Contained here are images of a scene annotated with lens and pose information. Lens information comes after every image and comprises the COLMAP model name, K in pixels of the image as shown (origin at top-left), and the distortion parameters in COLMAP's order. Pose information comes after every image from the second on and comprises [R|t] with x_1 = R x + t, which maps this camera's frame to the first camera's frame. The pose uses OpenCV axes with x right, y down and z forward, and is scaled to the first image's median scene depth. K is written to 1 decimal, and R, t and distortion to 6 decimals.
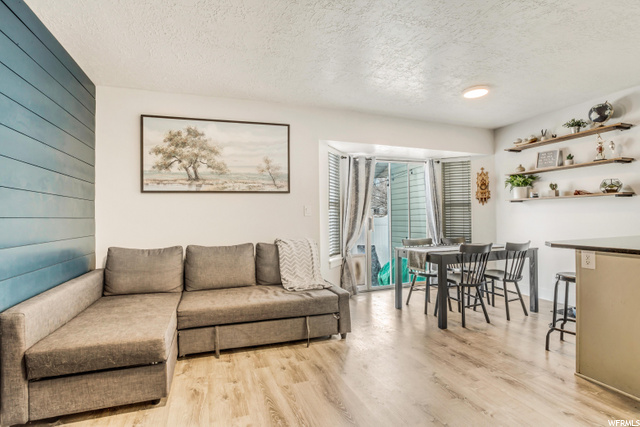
lens RADIAL K [[315.3, 0, 318.8], [0, 315.3, 214.4], [0, 0, 1]] dist [-0.000978, 0.000052]
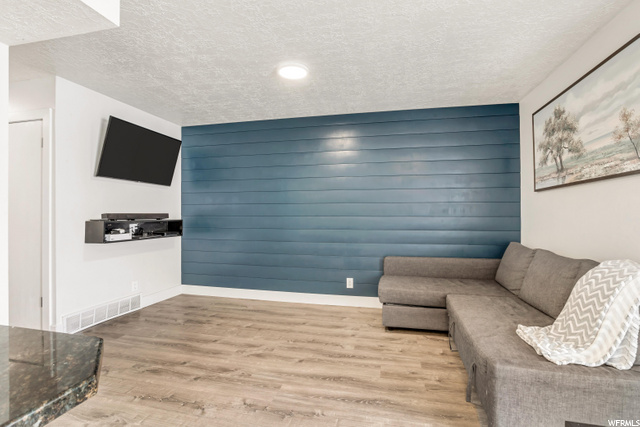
lens RADIAL K [[315.3, 0, 319.0], [0, 315.3, 212.4], [0, 0, 1]] dist [-0.000978, 0.000052]
pose [[-0.527853, 0.007010, -0.849307, 0.648240], [0.010087, 0.999947, 0.001984, -0.012187], [0.849276, -0.007520, -0.527896, 0.944469]]
